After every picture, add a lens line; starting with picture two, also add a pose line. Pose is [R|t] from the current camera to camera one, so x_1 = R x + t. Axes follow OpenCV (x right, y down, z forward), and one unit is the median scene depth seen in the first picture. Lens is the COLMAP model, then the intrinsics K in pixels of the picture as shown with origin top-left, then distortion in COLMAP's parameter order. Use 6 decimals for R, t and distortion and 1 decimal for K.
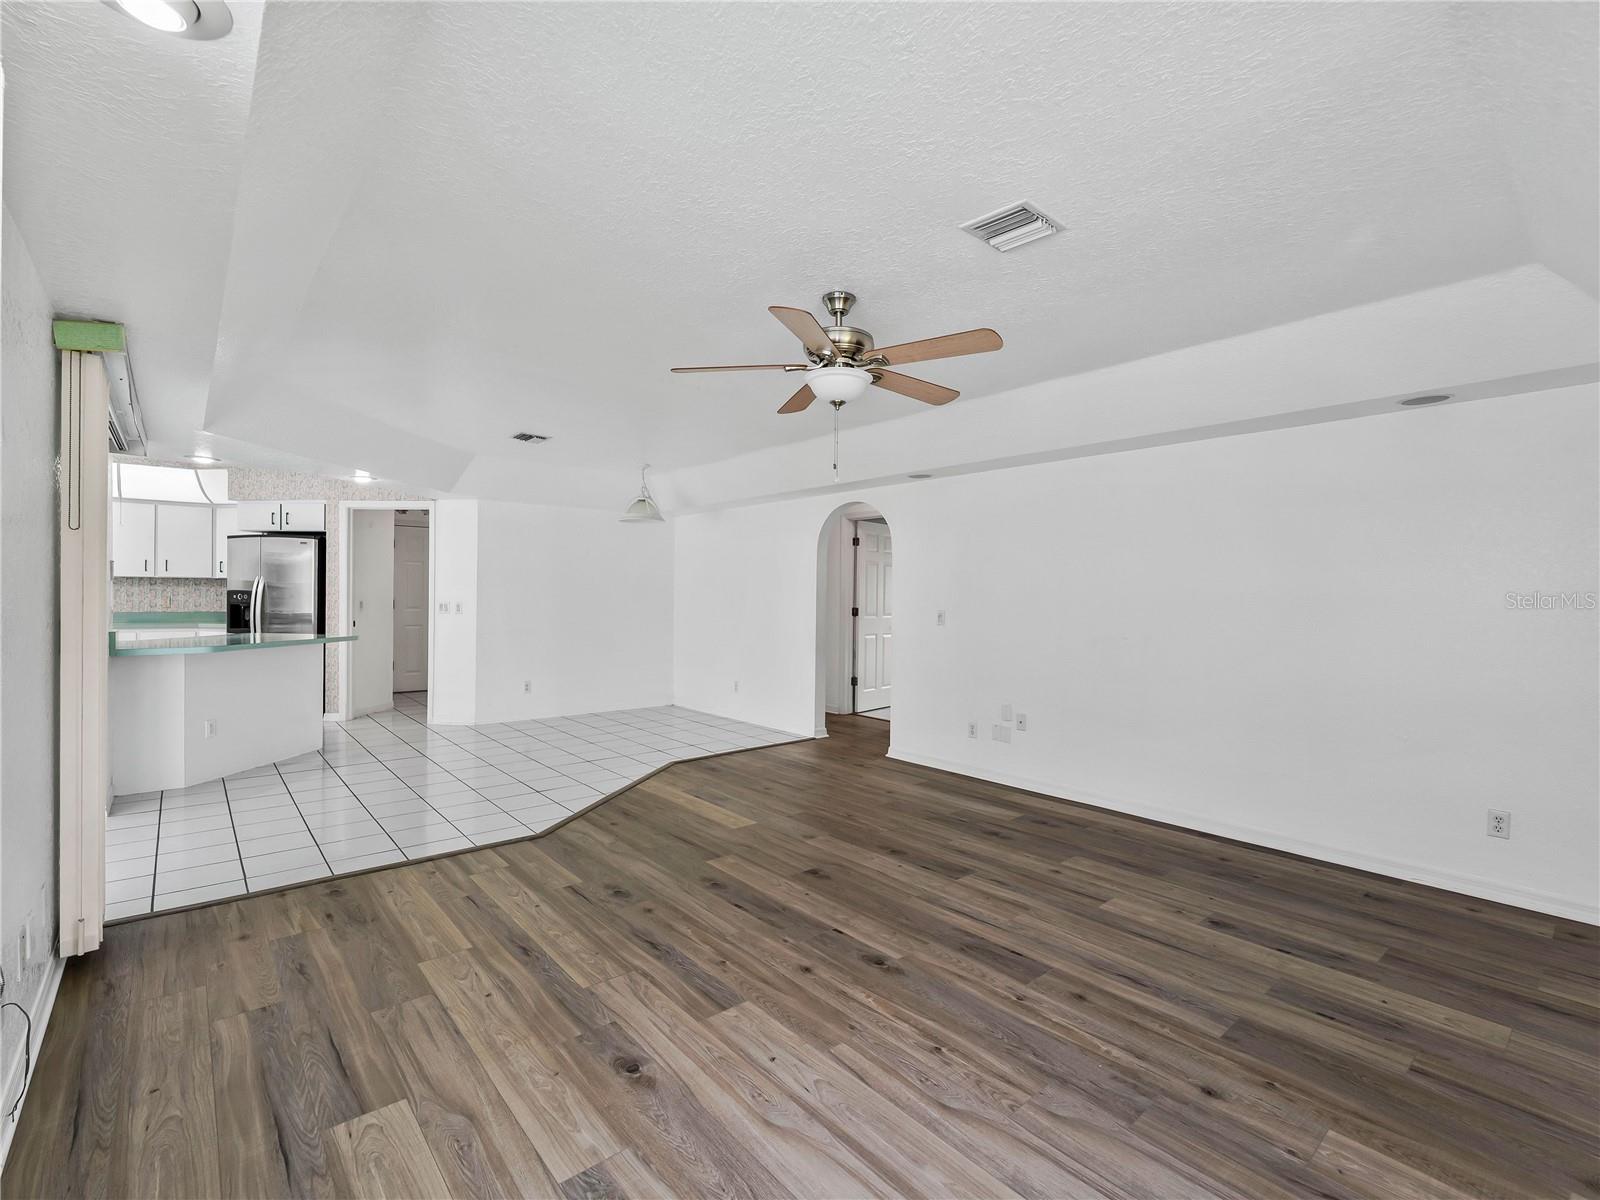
lens RADIAL K [[727.4, 0, 799.4], [0, 727.4, 600.0], [0, 0, 1]] dist [0.001218, -0.003443]
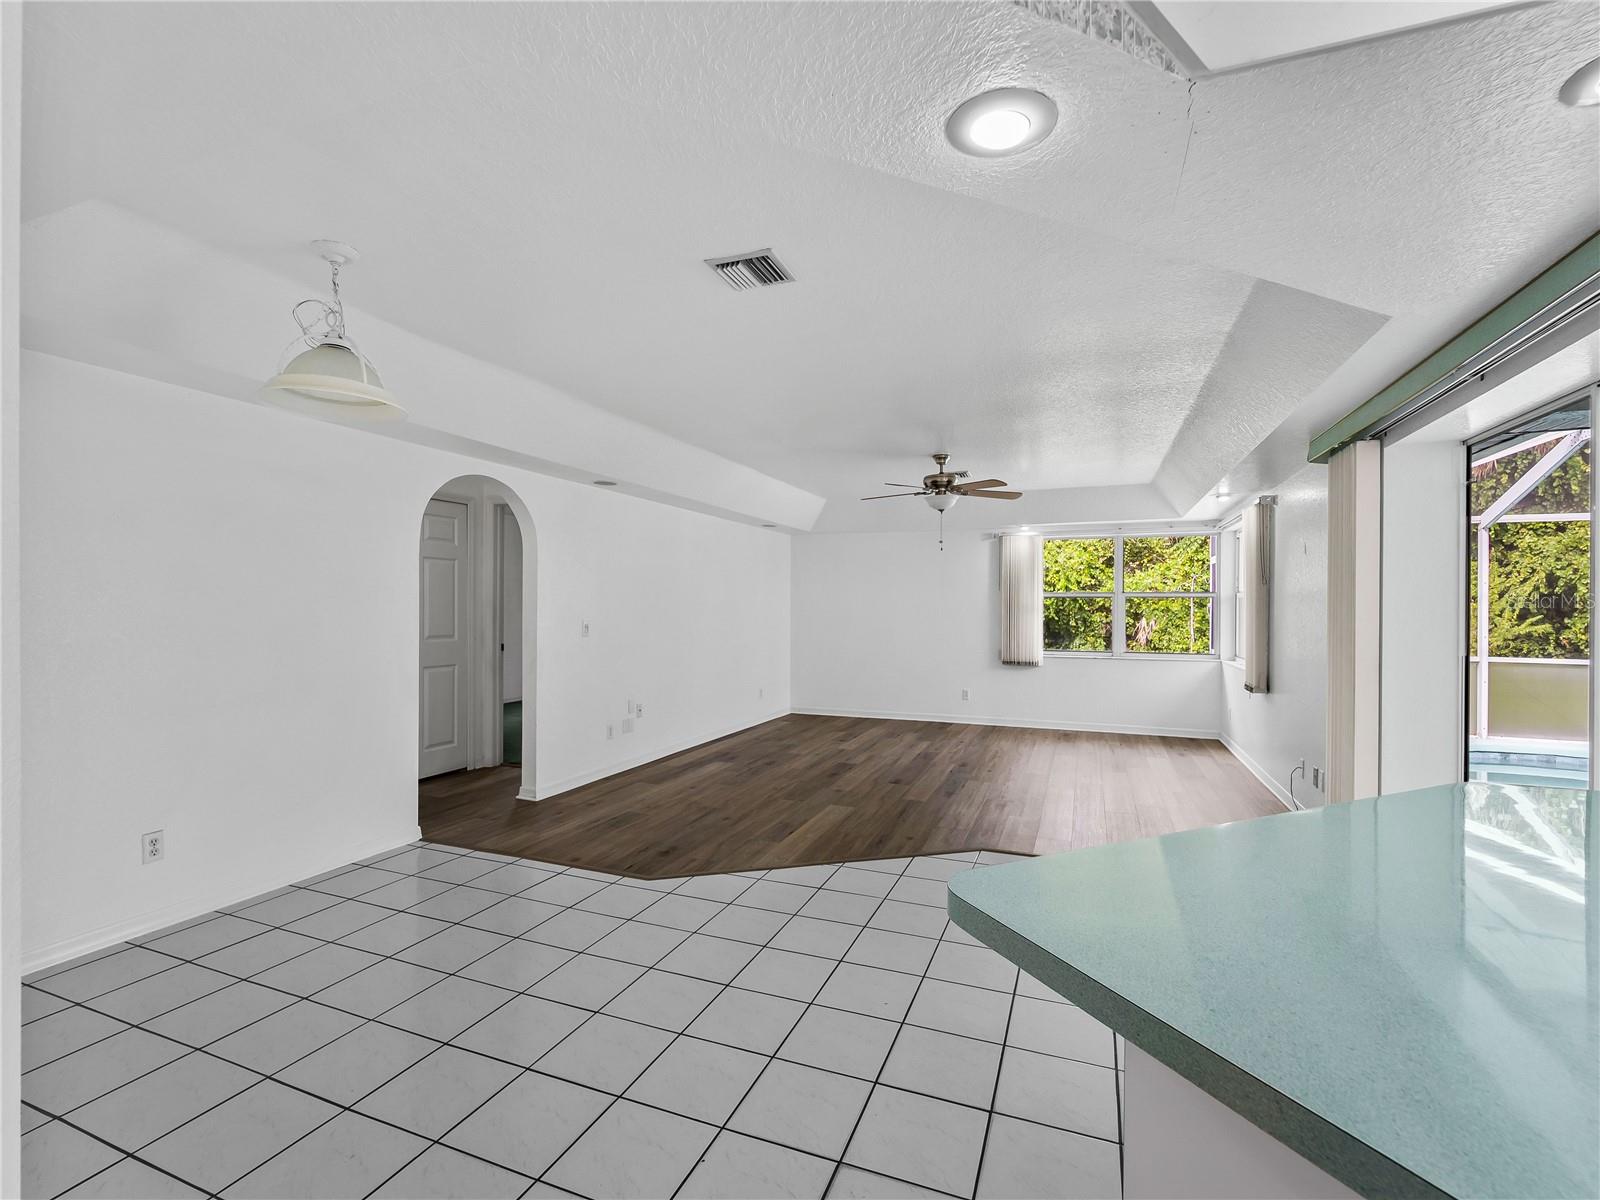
lens RADIAL K [[727.4, 0, 803.4], [0, 727.4, 609.2], [0, 0, 1]] dist [0.001218, -0.003443]
pose [[-0.473208, -0.016462, 0.880797, -0.973881], [-0.004675, 0.999858, 0.016176, -0.022891], [-0.880938, 0.003537, -0.473218, 1.464798]]
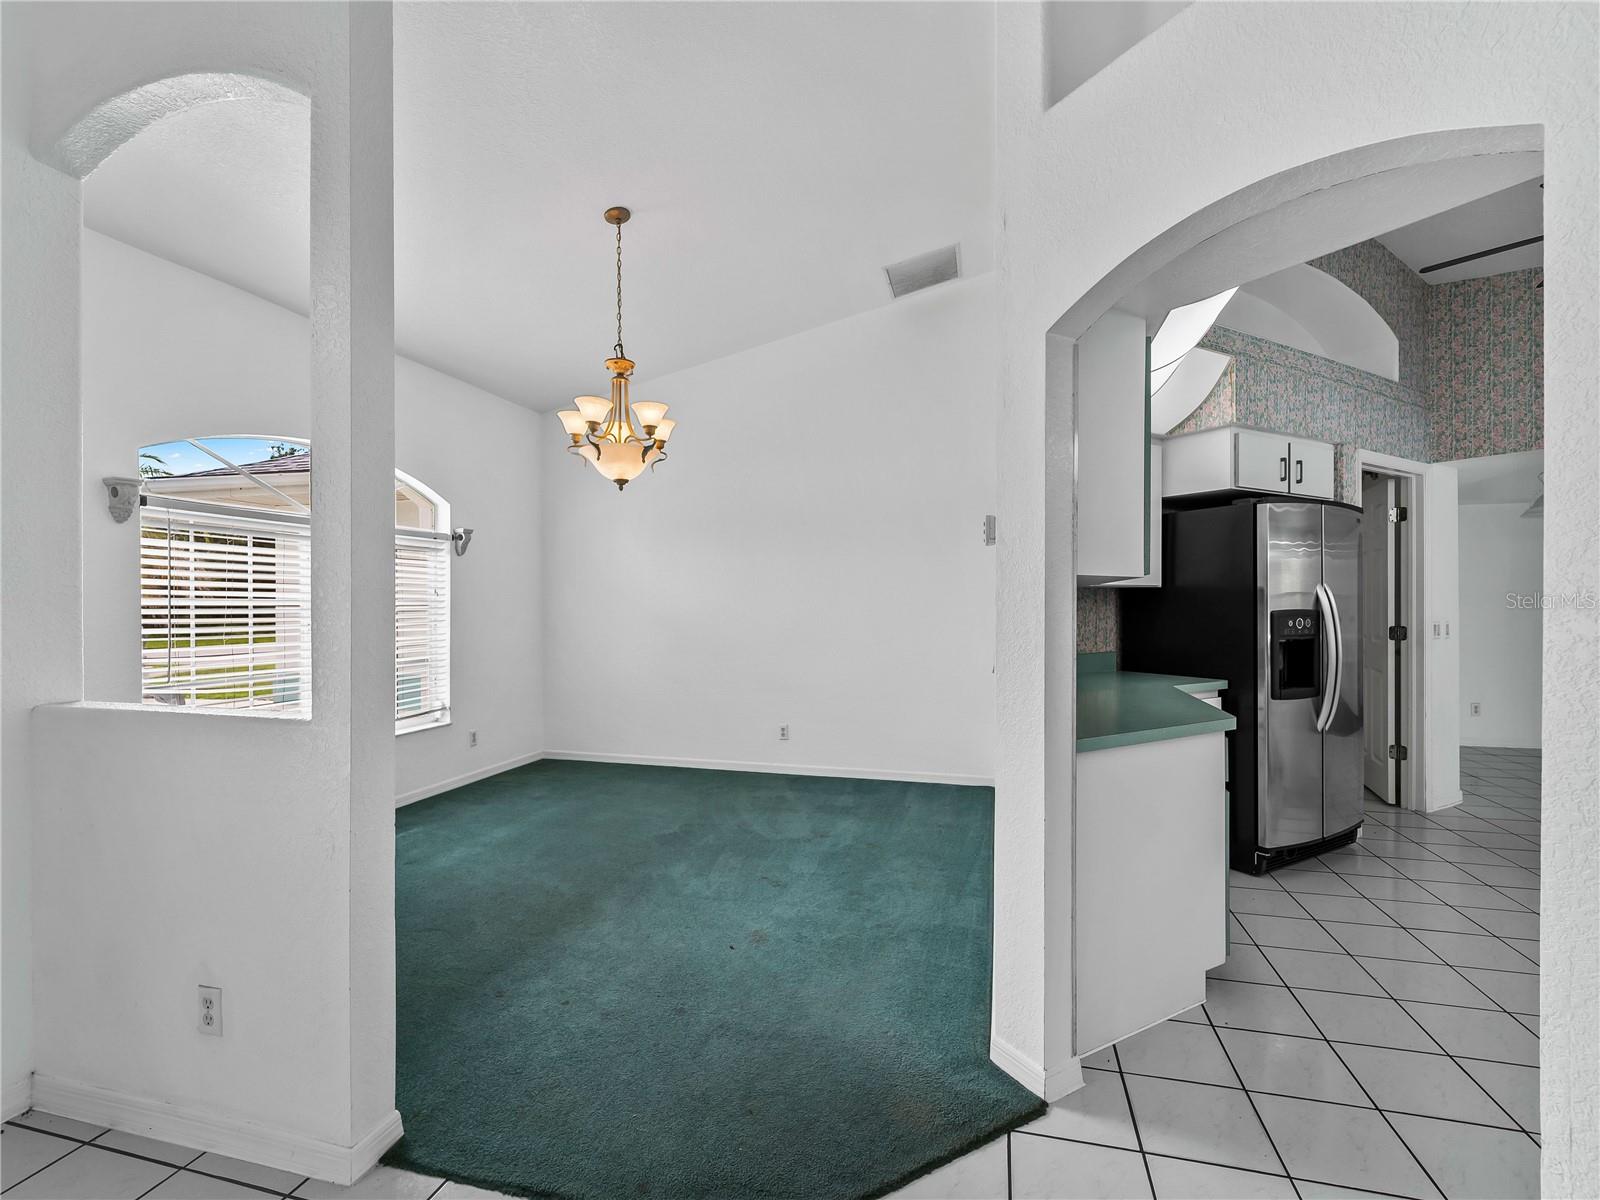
lens RADIAL K [[727.4, 0, 807.0], [0, 727.4, 604.5], [0, 0, 1]] dist [0.001218, -0.003443]
pose [[0.821786, -0.016223, 0.569566, -2.073902], [0.017916, 0.999836, 0.002628, -0.038726], [-0.569515, 0.008045, 0.821941, 1.232731]]
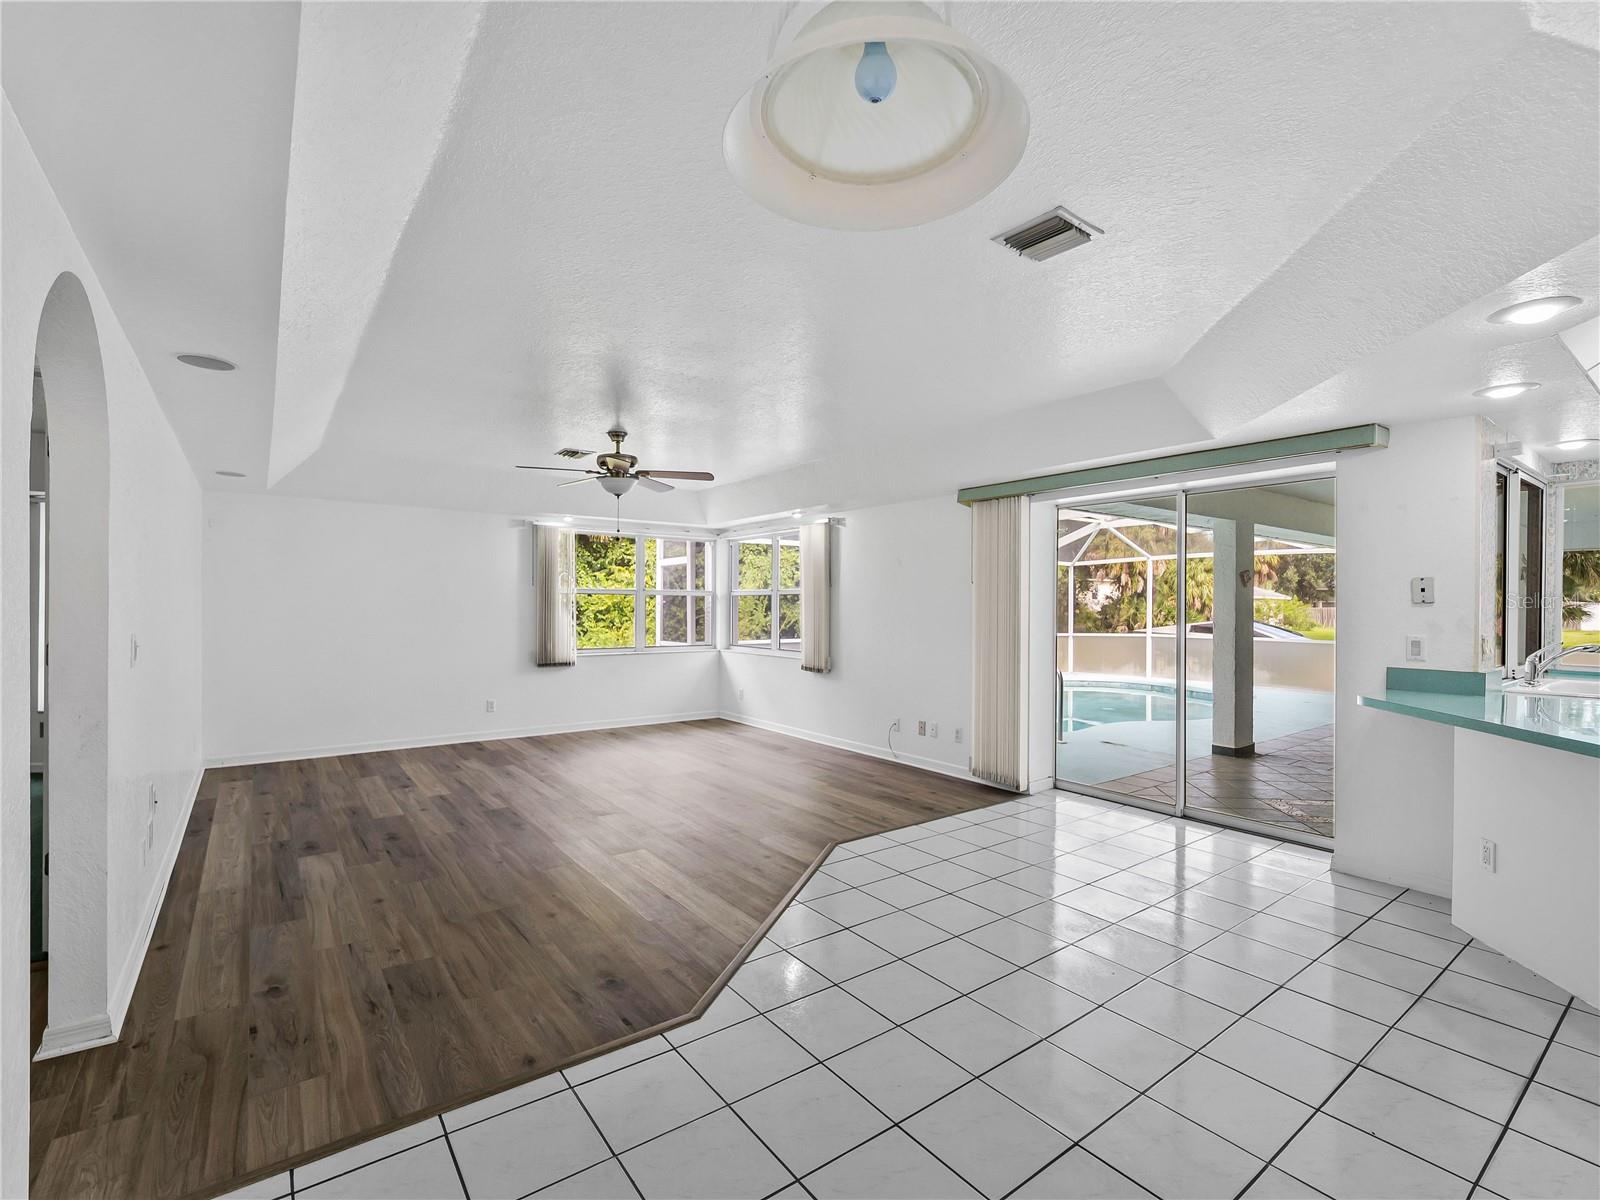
lens RADIAL K [[727.4, 0, 798.4], [0, 727.4, 605.5], [0, 0, 1]] dist [0.001218, -0.003443]
pose [[-0.997831, -0.017991, 0.063325, -0.315906], [-0.017658, 0.999827, 0.005810, -0.016961], [-0.063419, 0.004680, -0.997976, 1.750919]]
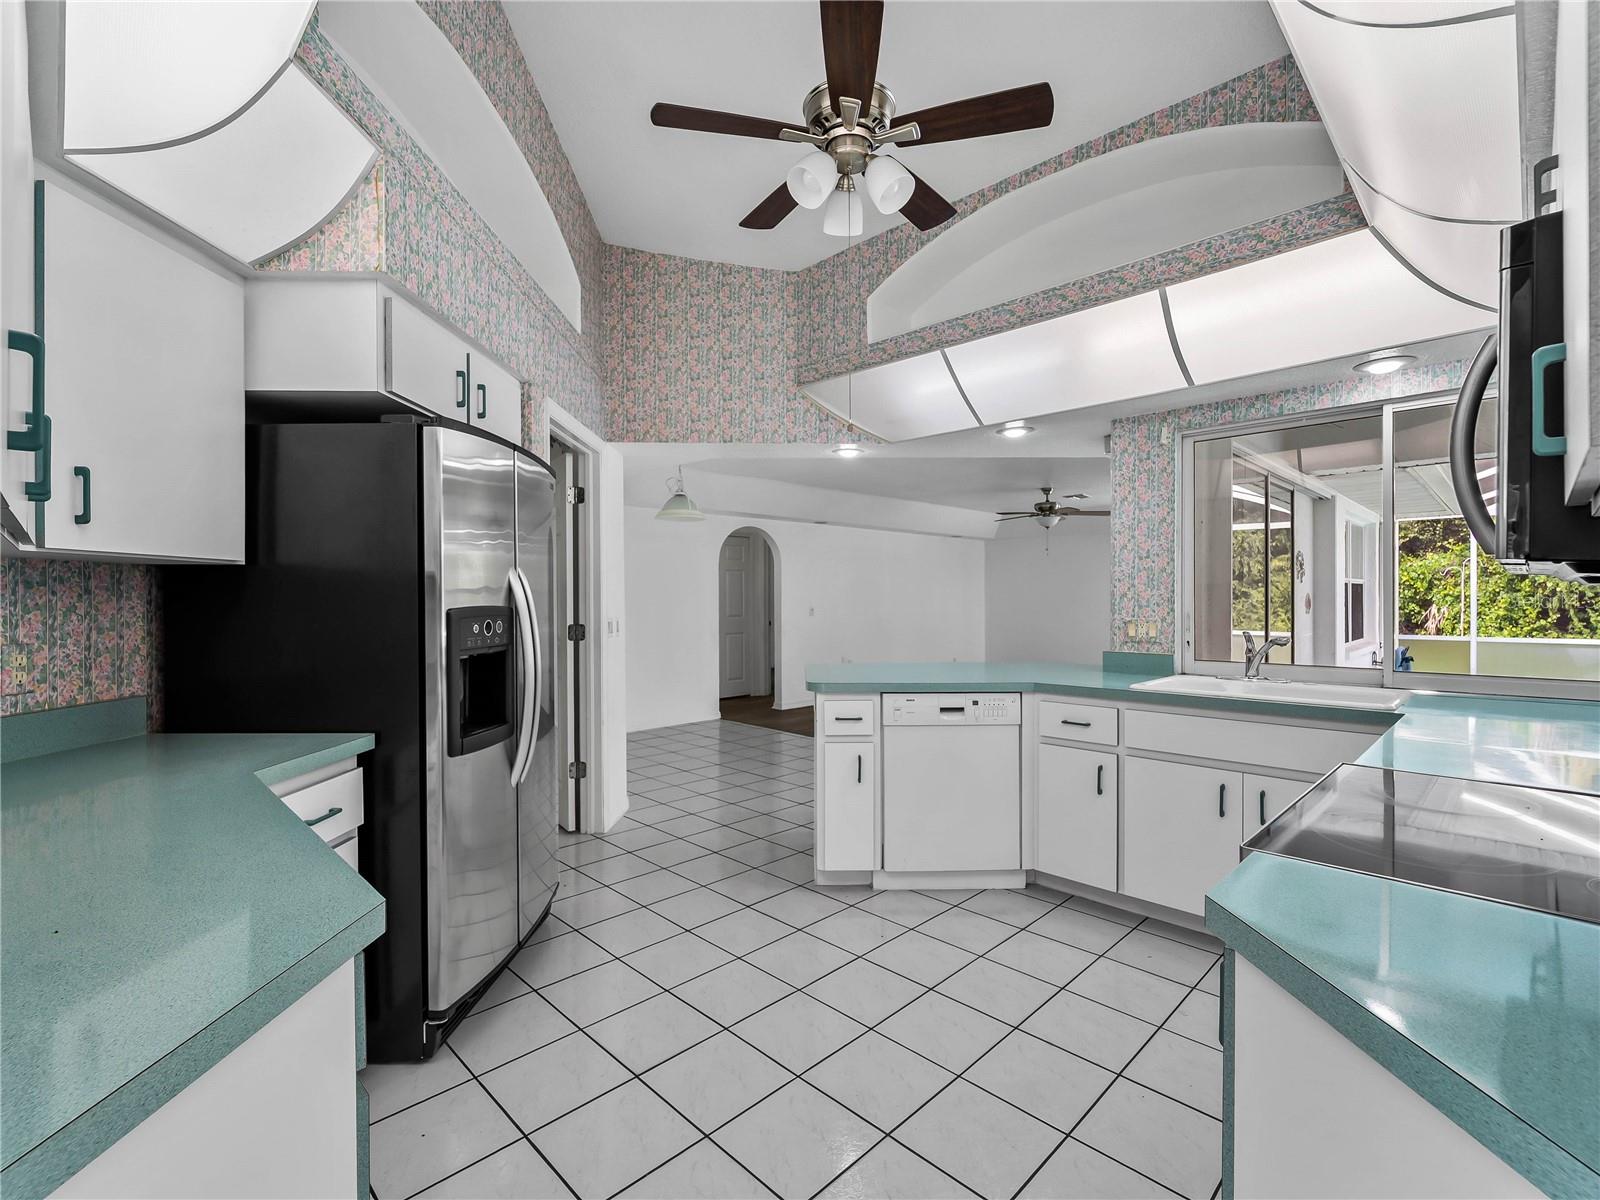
lens RADIAL K [[727.4, 0, 801.0], [0, 727.4, 604.5], [0, 0, 1]] dist [0.001218, -0.003443]
pose [[-0.077599, -0.021657, 0.996749, -1.710532], [0.009519, 0.999702, 0.022463, -0.032074], [-0.996939, 0.011231, -0.077370, 1.396608]]
